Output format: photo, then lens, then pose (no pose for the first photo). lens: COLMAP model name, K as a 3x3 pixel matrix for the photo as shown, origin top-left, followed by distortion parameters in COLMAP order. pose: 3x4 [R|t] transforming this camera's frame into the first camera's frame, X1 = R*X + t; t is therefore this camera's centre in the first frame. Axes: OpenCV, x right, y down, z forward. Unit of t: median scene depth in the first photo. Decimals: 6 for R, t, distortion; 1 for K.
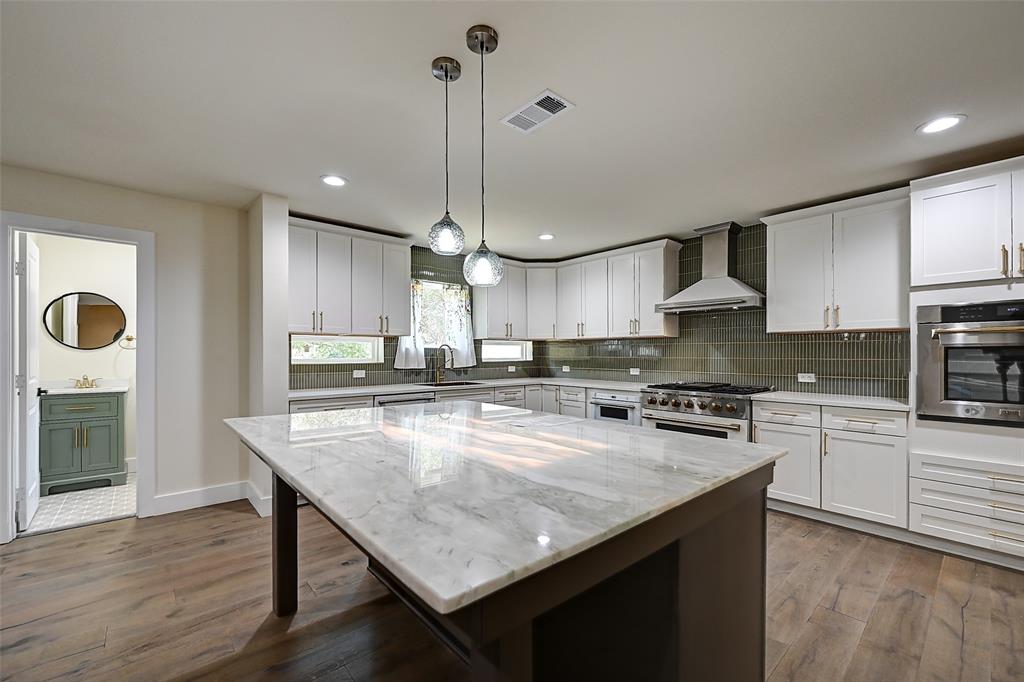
lens RADIAL K [[426.4, 0, 510.6], [0, 426.4, 353.1], [0, 0, 1]] dist [0.000010, 0.000030]
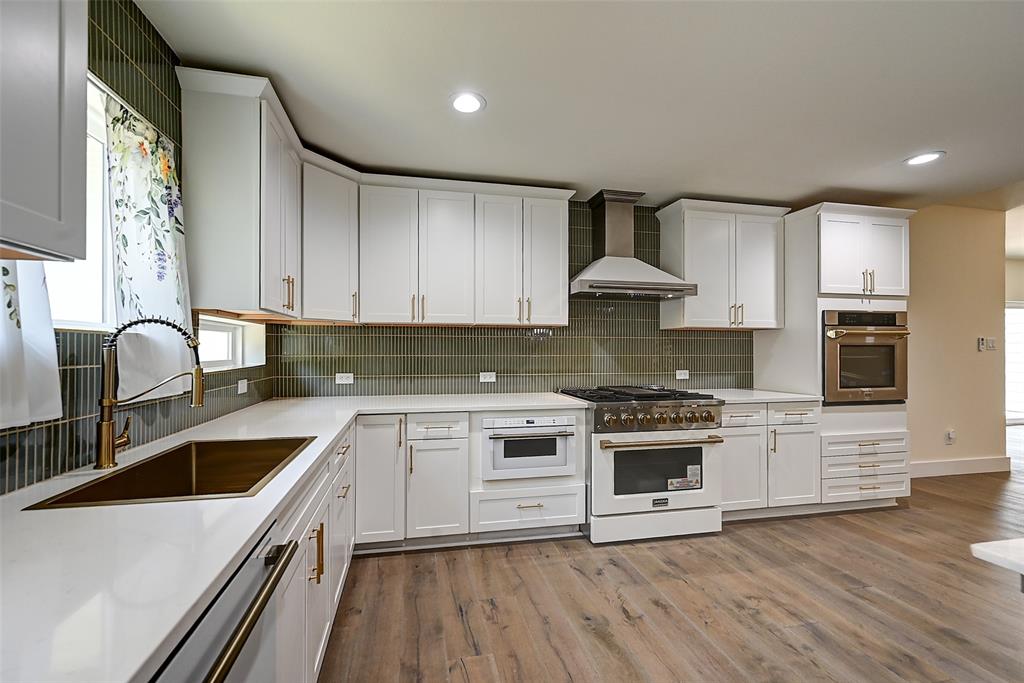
lens RADIAL K [[424.2, 0, 507.7], [0, 424.2, 346.6], [0, 0, 1]] dist [0.000624, 0.000145]
pose [[0.491249, 0.003782, 0.871011, -0.297351], [-0.002363, 0.999993, -0.003010, -0.002712], [-0.871016, -0.000580, 0.491254, 0.715839]]
